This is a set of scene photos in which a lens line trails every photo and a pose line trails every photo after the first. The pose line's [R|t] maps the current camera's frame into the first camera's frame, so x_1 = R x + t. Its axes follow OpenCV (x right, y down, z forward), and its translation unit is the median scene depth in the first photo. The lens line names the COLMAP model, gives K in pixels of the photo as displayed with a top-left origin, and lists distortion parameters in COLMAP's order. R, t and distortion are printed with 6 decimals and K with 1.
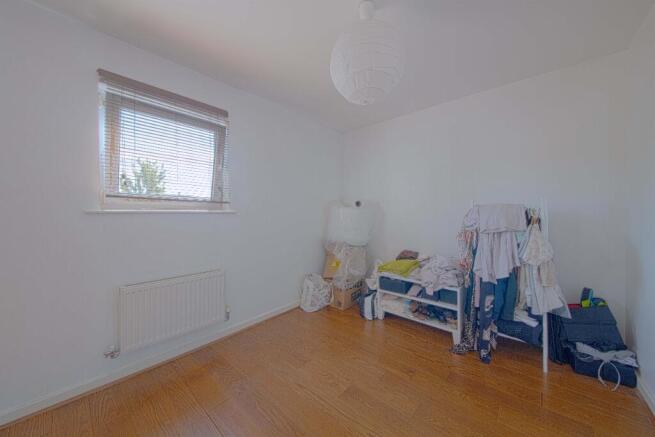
lens RADIAL K [[226.2, 0, 326.8], [0, 226.2, 215.9], [0, 0, 1]] dist [0.023450, -0.010165]
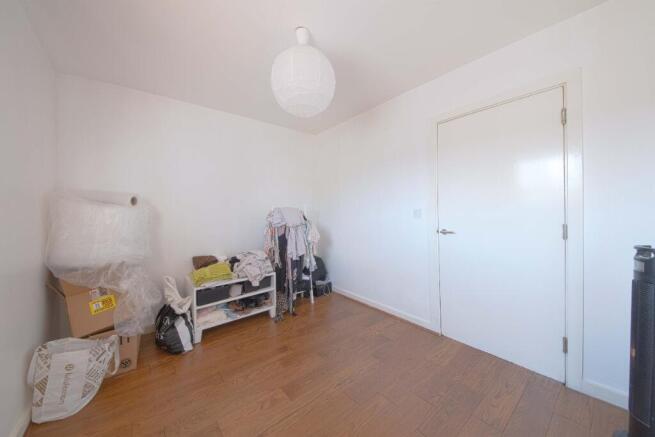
lens RADIAL K [[226.2, 0, 326.8], [0, 226.2, 215.9], [0, 0, 1]] dist [0.023450, -0.010165]
pose [[0.171221, -0.005456, 0.985218, -0.621059], [0.027941, 0.999609, 0.000680, 0.006460], [-0.984836, 0.027412, 0.171306, 0.471072]]
